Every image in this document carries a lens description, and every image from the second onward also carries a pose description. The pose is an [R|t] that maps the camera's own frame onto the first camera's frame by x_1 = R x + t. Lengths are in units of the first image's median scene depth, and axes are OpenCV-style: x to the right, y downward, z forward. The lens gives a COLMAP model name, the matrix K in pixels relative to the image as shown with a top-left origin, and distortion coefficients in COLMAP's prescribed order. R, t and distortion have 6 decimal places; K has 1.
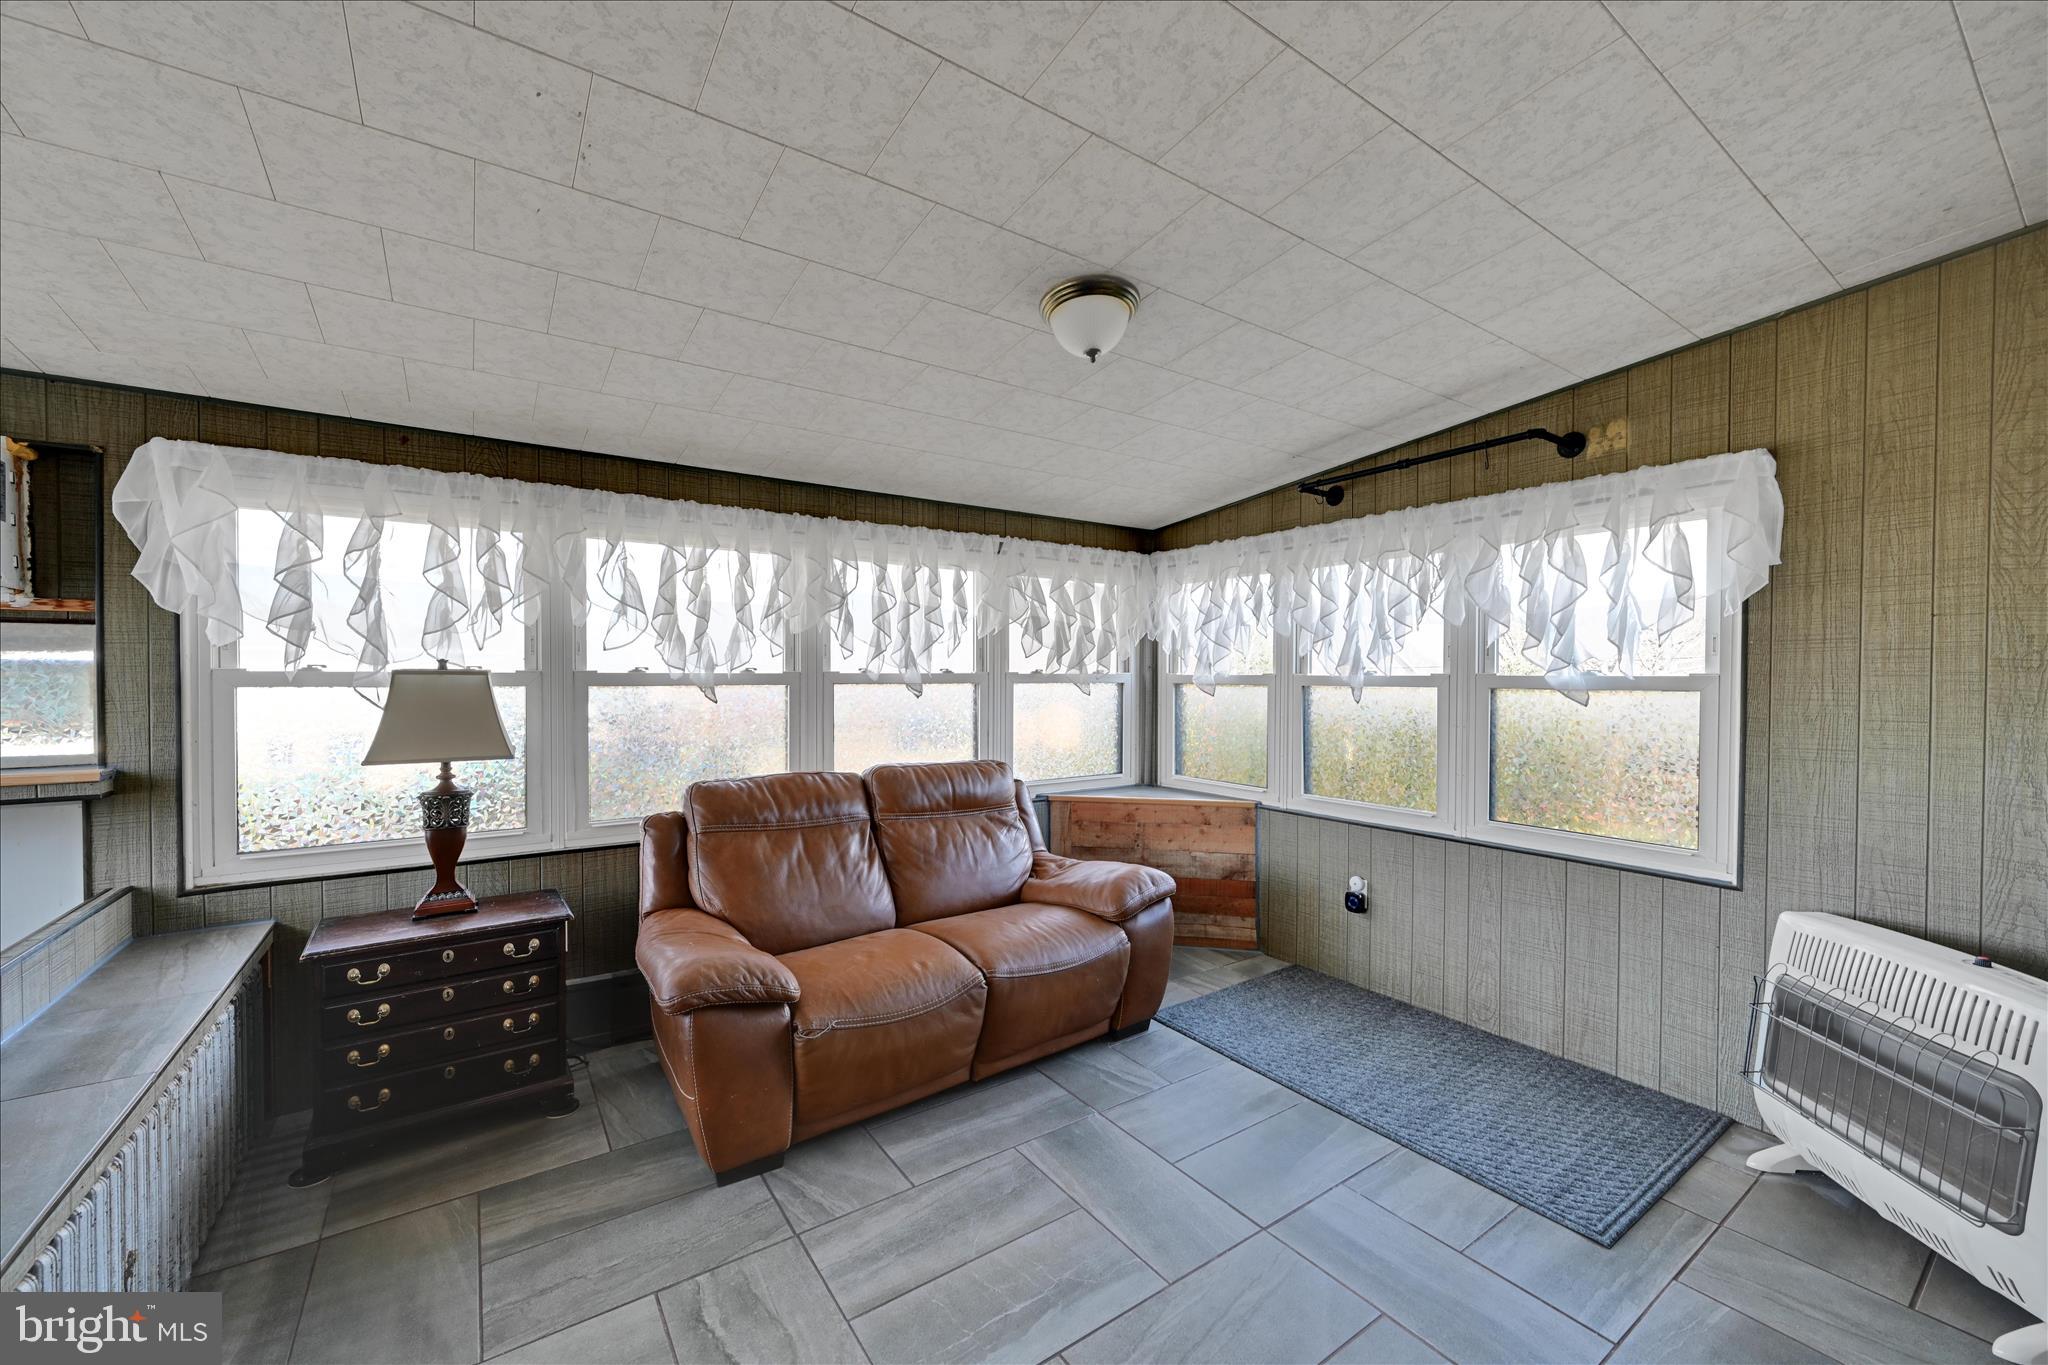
lens RADIAL K [[801.4, 0, 1025.6], [0, 801.4, 681.9], [0, 0, 1]] dist [-0.003430, 0.000334]
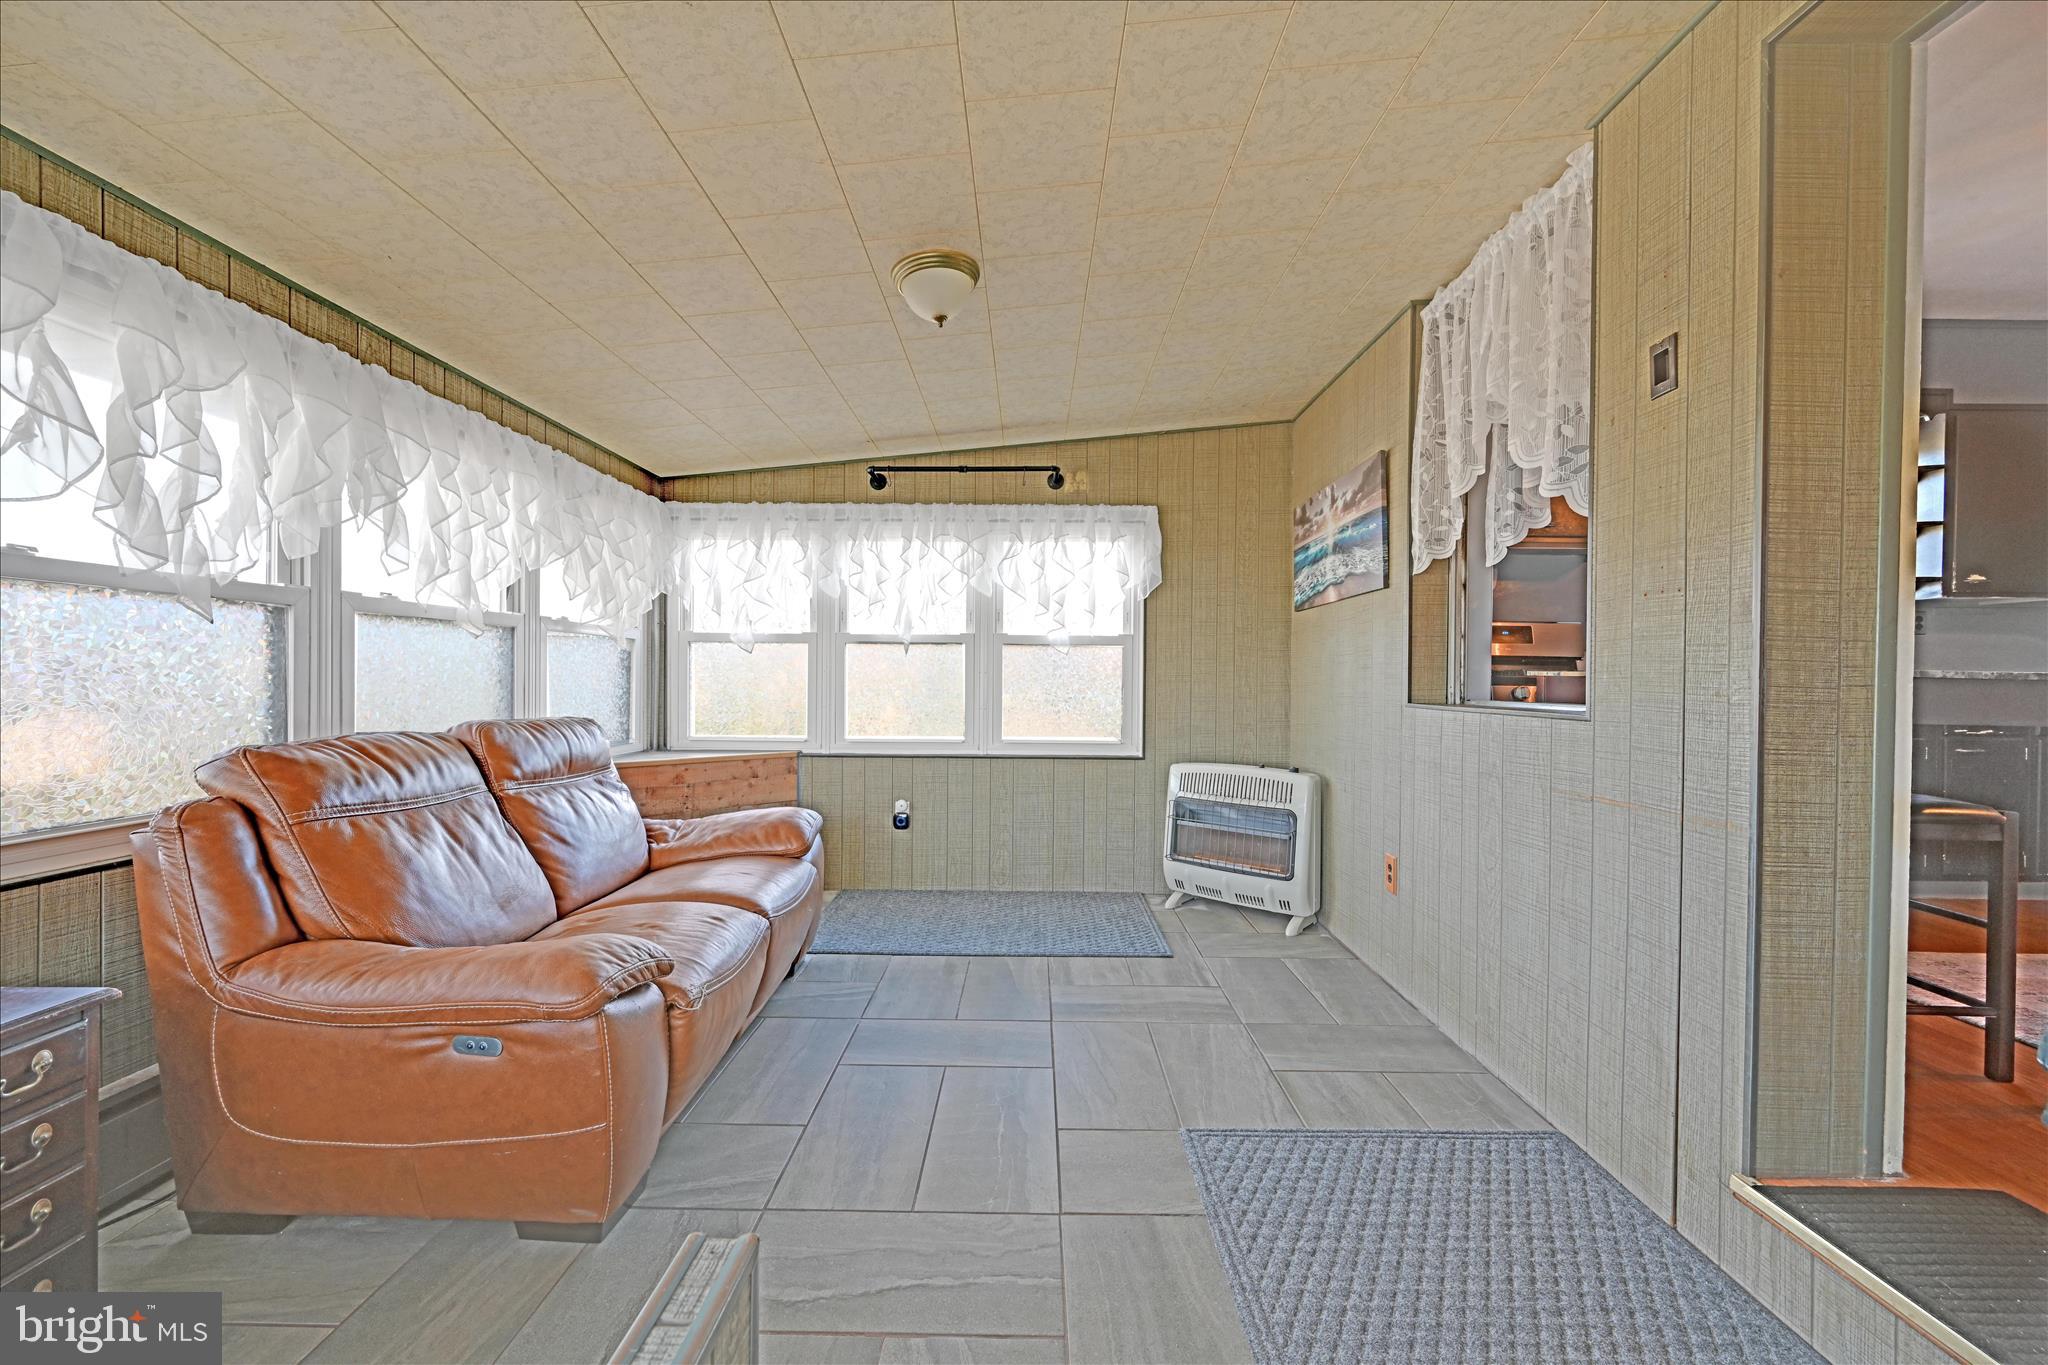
lens RADIAL K [[801.4, 0, 1027.0], [0, 801.4, 682.2], [0, 0, 1]] dist [-0.003430, 0.000334]
pose [[0.576522, -0.002025, 0.817079, -0.533316], [0.002039, 0.999997, 0.001040, 0.073083], [-0.817079, 0.001066, 0.576524, 0.165721]]
